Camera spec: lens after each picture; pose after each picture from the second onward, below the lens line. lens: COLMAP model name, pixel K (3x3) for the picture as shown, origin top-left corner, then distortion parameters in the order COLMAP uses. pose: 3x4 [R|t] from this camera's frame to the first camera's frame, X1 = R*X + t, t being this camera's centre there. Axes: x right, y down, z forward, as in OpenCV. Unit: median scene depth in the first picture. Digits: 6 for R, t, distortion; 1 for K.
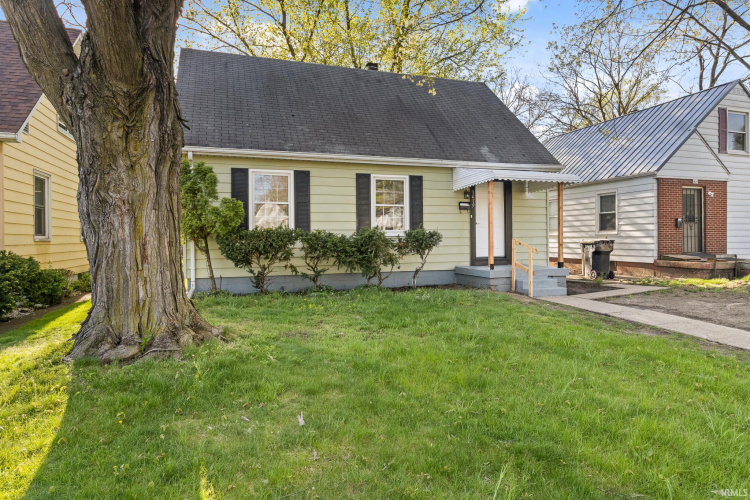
lens RADIAL K [[479.3, 0, 375.2], [0, 479.3, 247.9], [0, 0, 1]] dist [-0.003594, 0.000539]
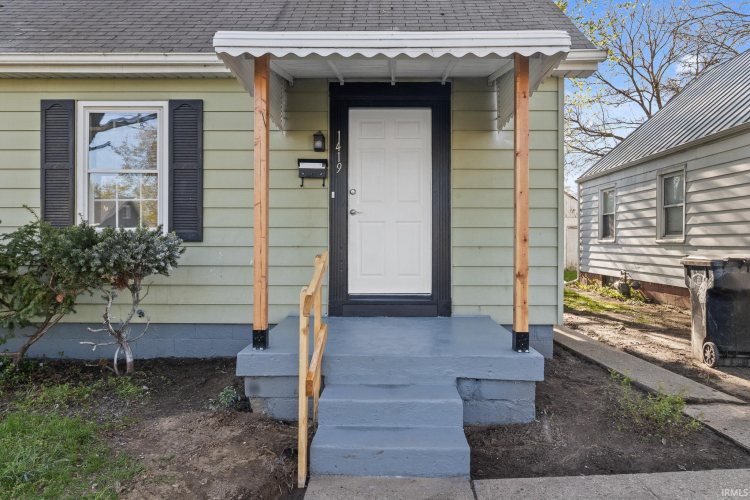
lens RADIAL K [[479.3, 0, 375.4], [0, 479.3, 247.2], [0, 0, 1]] dist [-0.003594, 0.000539]
pose [[0.942628, 0.013478, -0.333573, 0.371089], [-0.016589, 0.999841, -0.006479, -0.019155], [0.333433, 0.011641, 0.942702, 0.628482]]
